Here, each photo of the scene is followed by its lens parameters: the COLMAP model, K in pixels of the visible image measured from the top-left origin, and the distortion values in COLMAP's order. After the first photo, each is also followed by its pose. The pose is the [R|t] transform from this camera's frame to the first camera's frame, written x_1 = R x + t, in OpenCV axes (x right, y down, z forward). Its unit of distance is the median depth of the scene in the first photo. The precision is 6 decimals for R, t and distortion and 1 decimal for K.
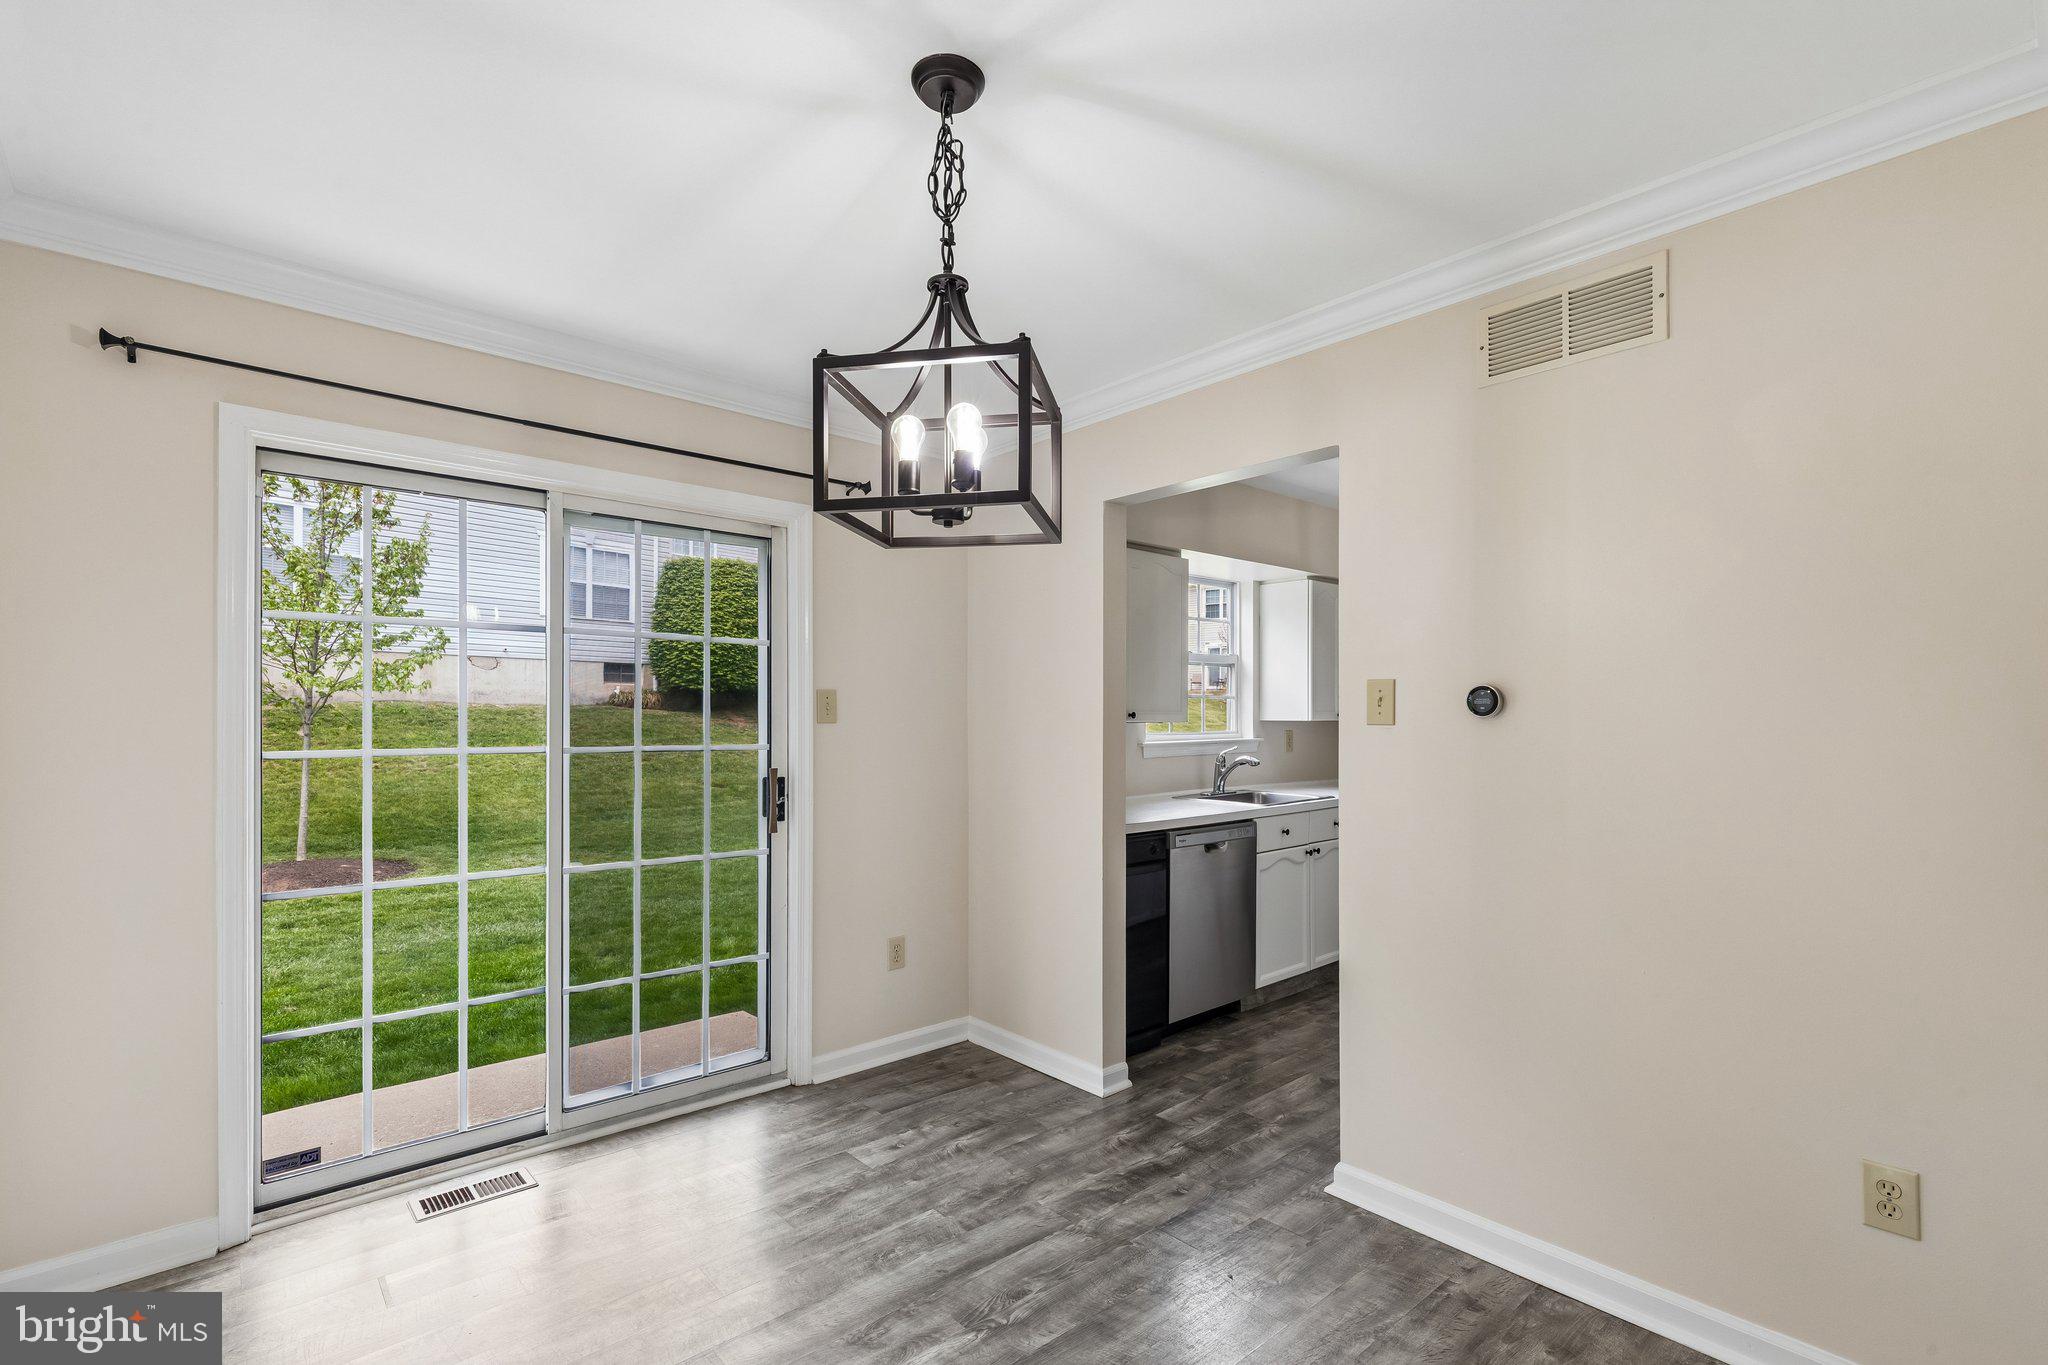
lens RADIAL K [[929.6, 0, 1016.9], [0, 929.6, 719.7], [0, 0, 1]] dist [0.009984, -0.000126]
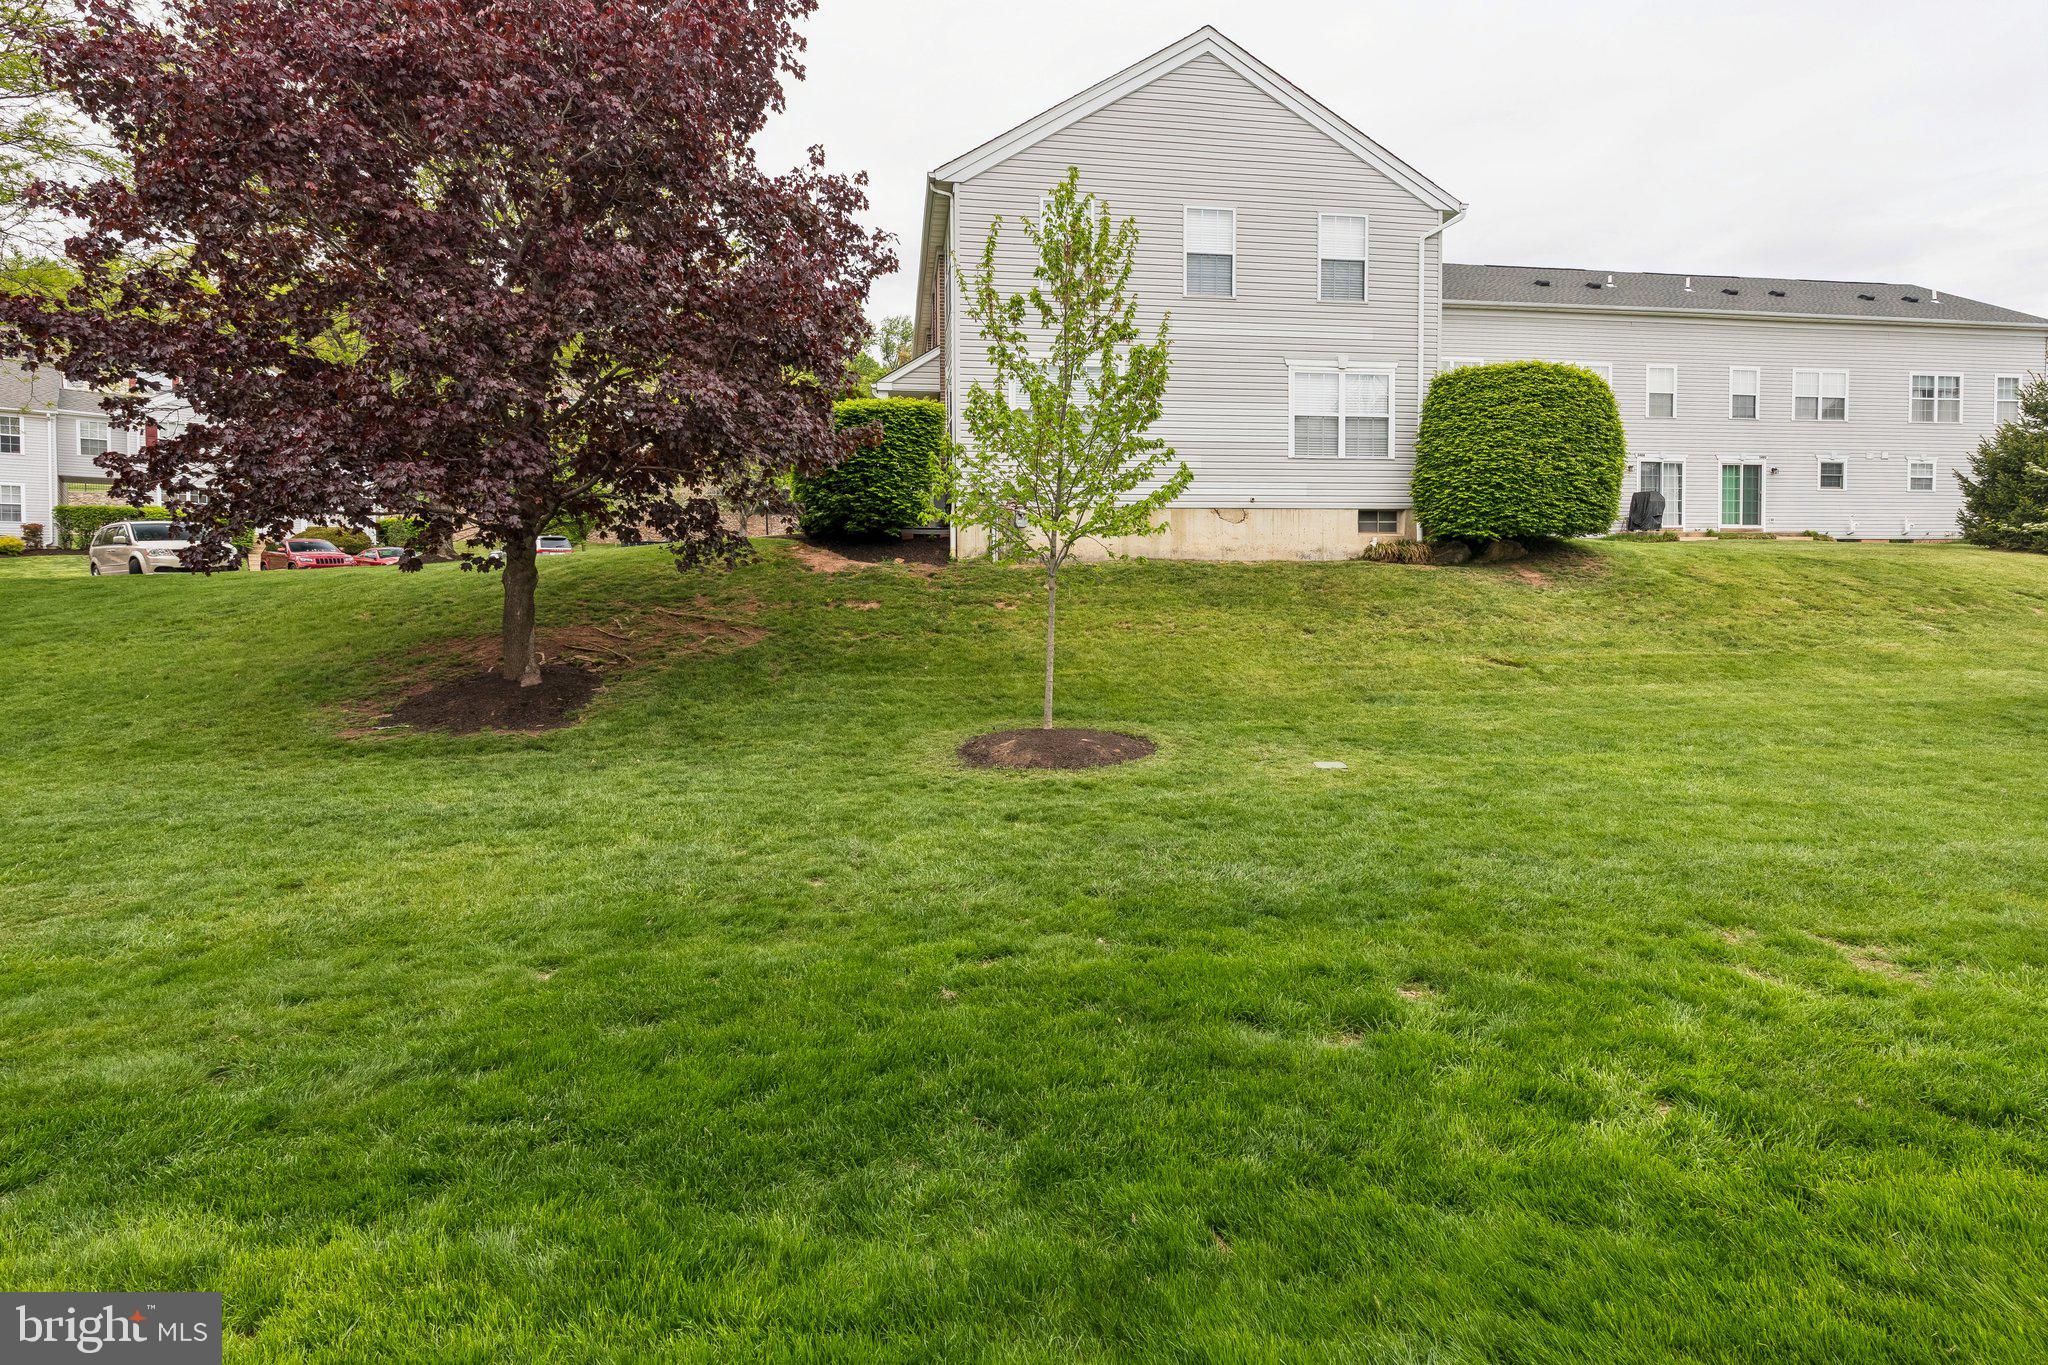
lens RADIAL K [[951.5, 0, 1034.8], [0, 951.5, 607.9], [0, 0, 1]] dist [0.010892, -0.001670]
pose [[0.746158, 0.008539, -0.665714, -0.558431], [0.005477, 0.999805, 0.018964, 0.056986], [0.665746, -0.017797, 0.745966, 1.038475]]
